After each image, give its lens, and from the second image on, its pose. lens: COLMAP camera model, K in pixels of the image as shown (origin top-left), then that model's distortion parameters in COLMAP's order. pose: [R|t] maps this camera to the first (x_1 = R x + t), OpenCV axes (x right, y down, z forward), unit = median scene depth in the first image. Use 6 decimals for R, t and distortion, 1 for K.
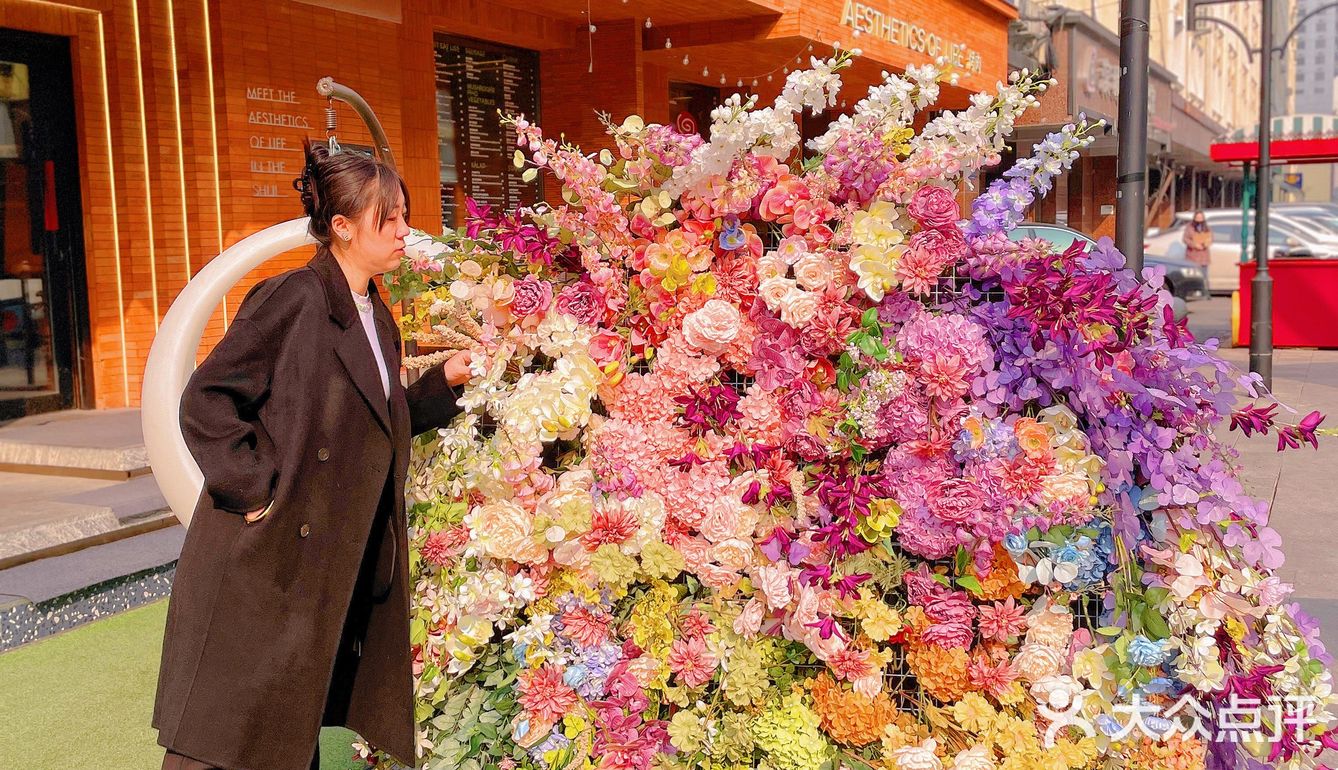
lens RADIAL K [[1369.2, 0, 669.0], [0, 1369.2, 385.0], [0, 0, 1]] dist [0.127198, -0.233345]
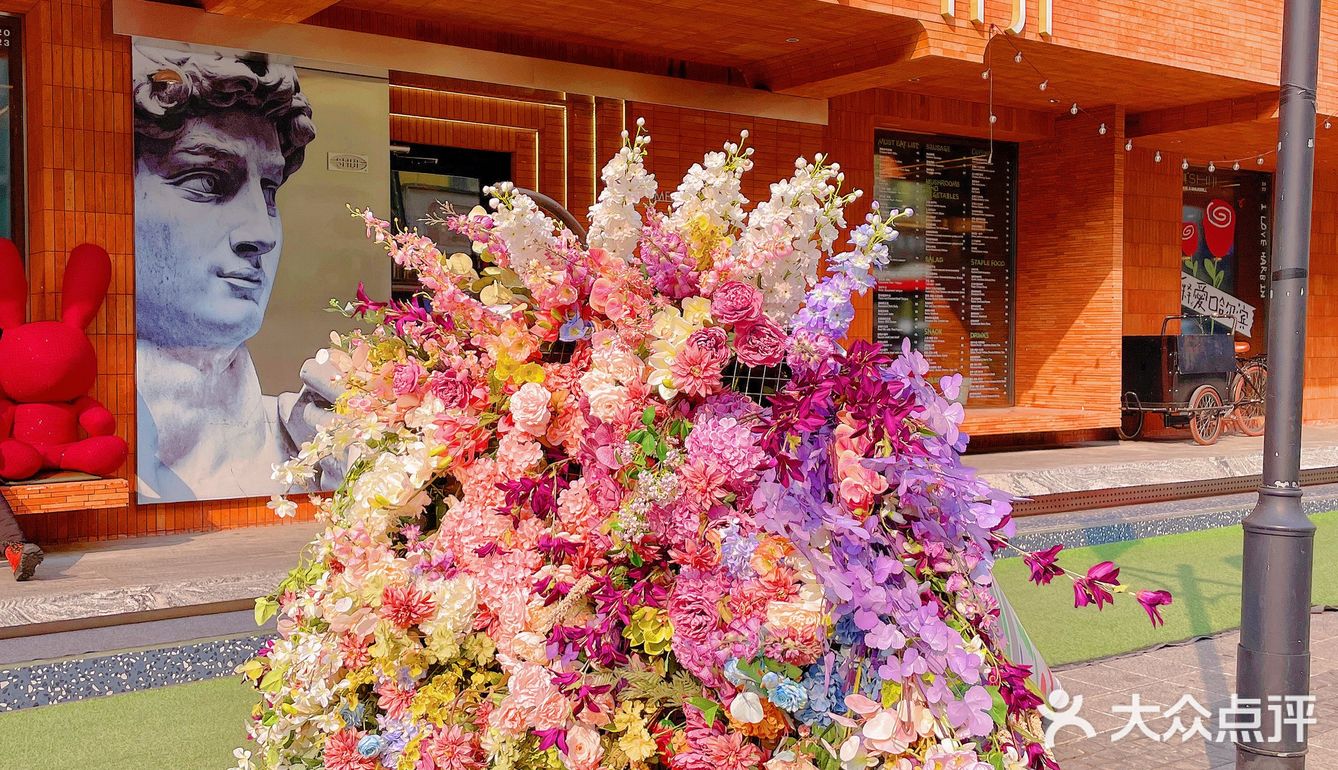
lens RADIAL K [[1369.2, 0, 669.0], [0, 1369.2, 385.0], [0, 0, 1]] dist [0.127198, -0.233345]
pose [[0.883078, 0.041242, -0.467410, 0.204214], [-0.072811, 0.996108, -0.049670, -0.007484], [0.463542, 0.077895, 0.882644, 0.051360]]
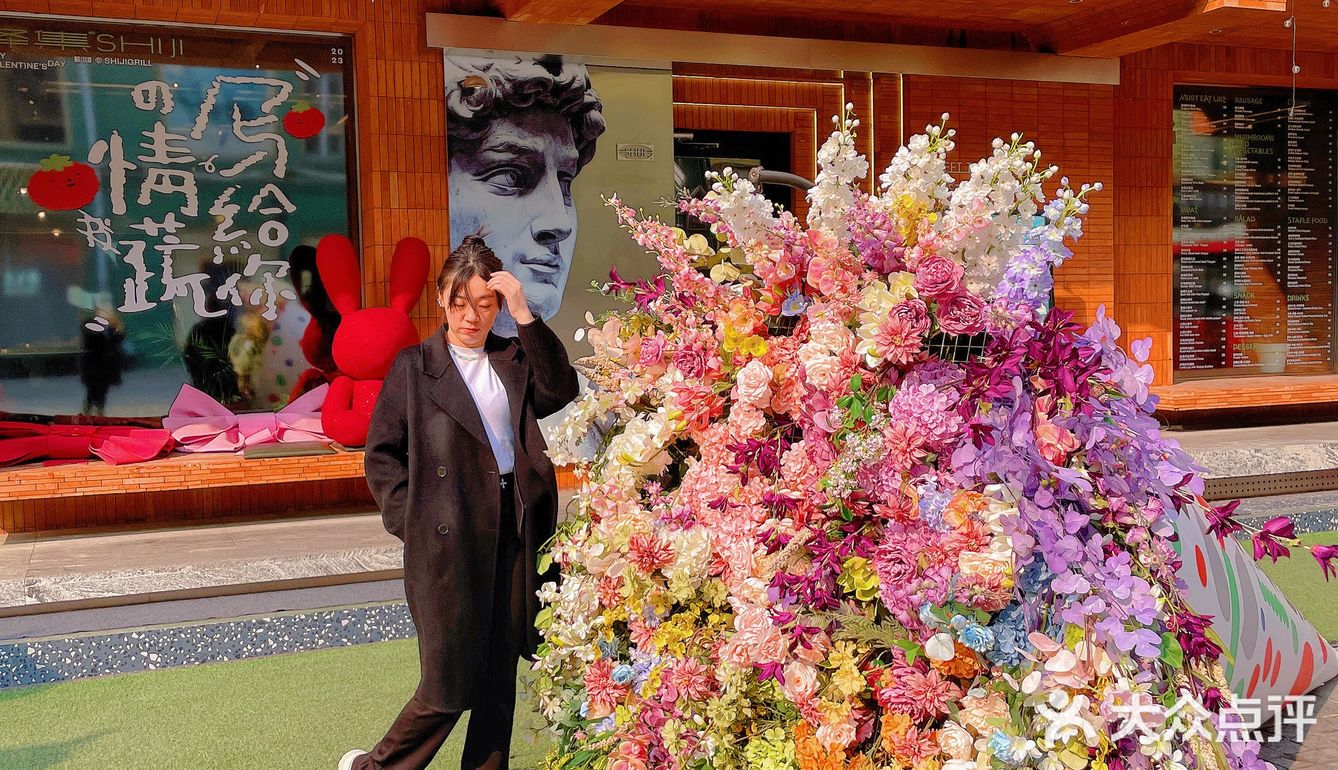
lens RADIAL K [[1373.6, 0, 668.7], [0, 1373.6, 397.4], [0, 0, 1]] dist [0.126317, -0.224195]
pose [[0.755518, 0.047650, -0.653392, 0.245001], [-0.068196, 0.997653, -0.006099, -0.006700], [0.651568, 0.049166, 0.756995, 0.034965]]
